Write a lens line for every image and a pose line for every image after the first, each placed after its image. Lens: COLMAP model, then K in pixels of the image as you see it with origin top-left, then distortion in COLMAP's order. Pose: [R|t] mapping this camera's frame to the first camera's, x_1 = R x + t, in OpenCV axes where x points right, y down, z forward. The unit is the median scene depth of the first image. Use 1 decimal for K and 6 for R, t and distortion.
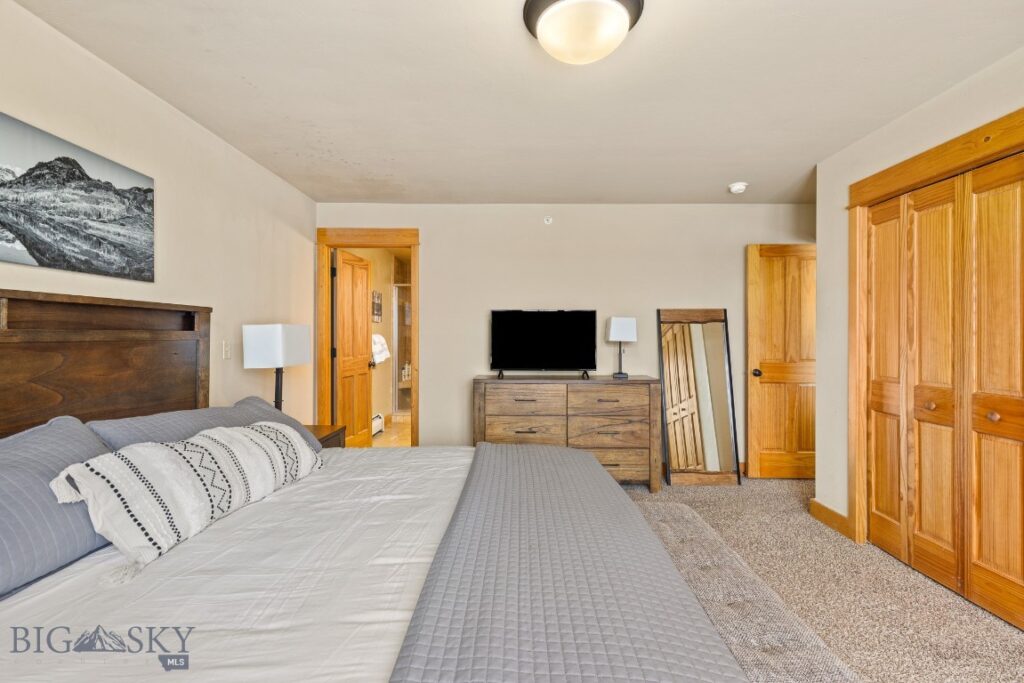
lens RADIAL K [[462.2, 0, 508.6], [0, 462.2, 336.0], [0, 0, 1]] dist [0.004336, -0.000590]
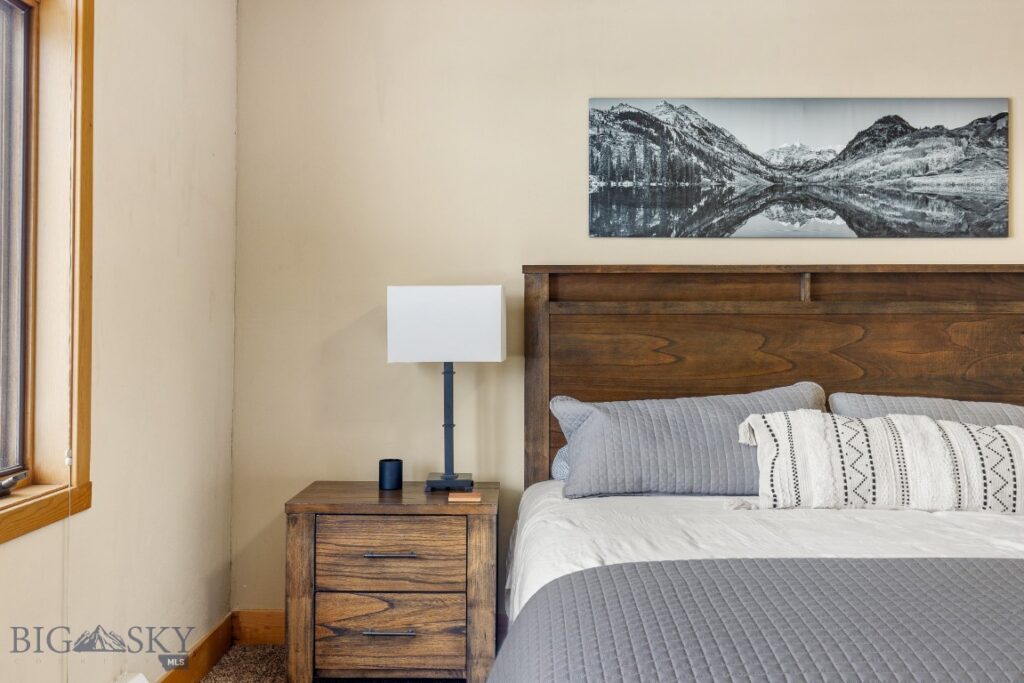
lens RADIAL K [[899.0, 0, 509.9], [0, 899.0, 316.8], [0, 0, 1]] dist [0.005506, 0.003871]
pose [[-0.011086, -0.016768, -0.999798, 0.804700], [-0.003343, 0.999854, -0.016732, 0.045723], [0.999933, 0.003157, -0.011141, 0.255051]]
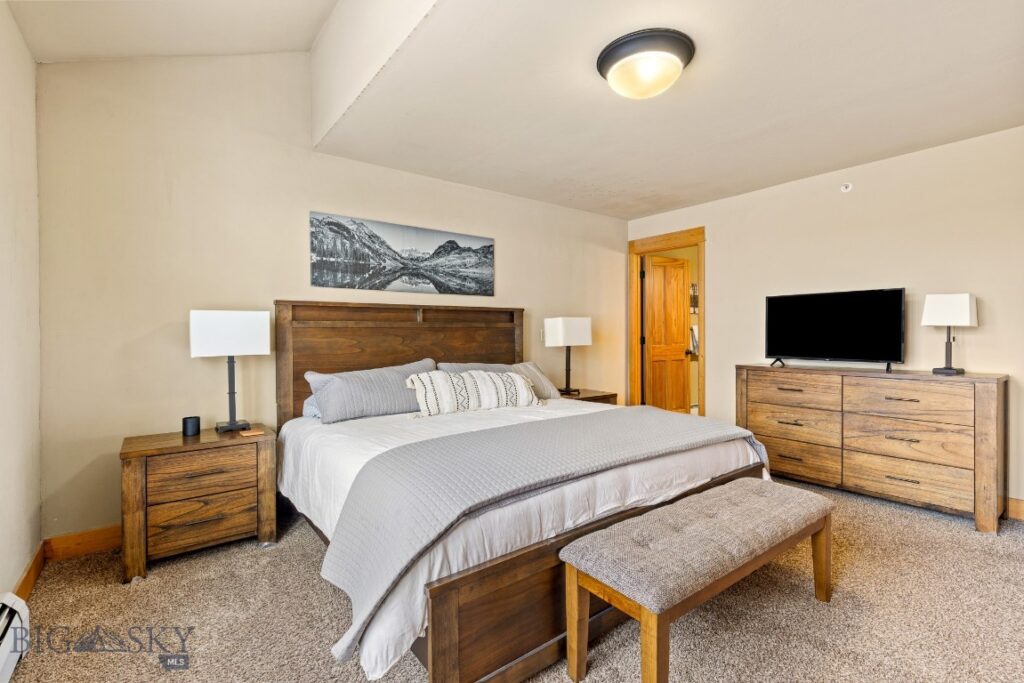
lens RADIAL K [[462.2, 0, 508.6], [0, 462.2, 336.0], [0, 0, 1]] dist [0.004336, -0.000590]
pose [[0.608526, -0.003195, -0.793527, 0.822393], [0.007054, 0.999974, 0.001383, 0.044361], [0.793502, -0.006438, 0.608533, -0.062023]]
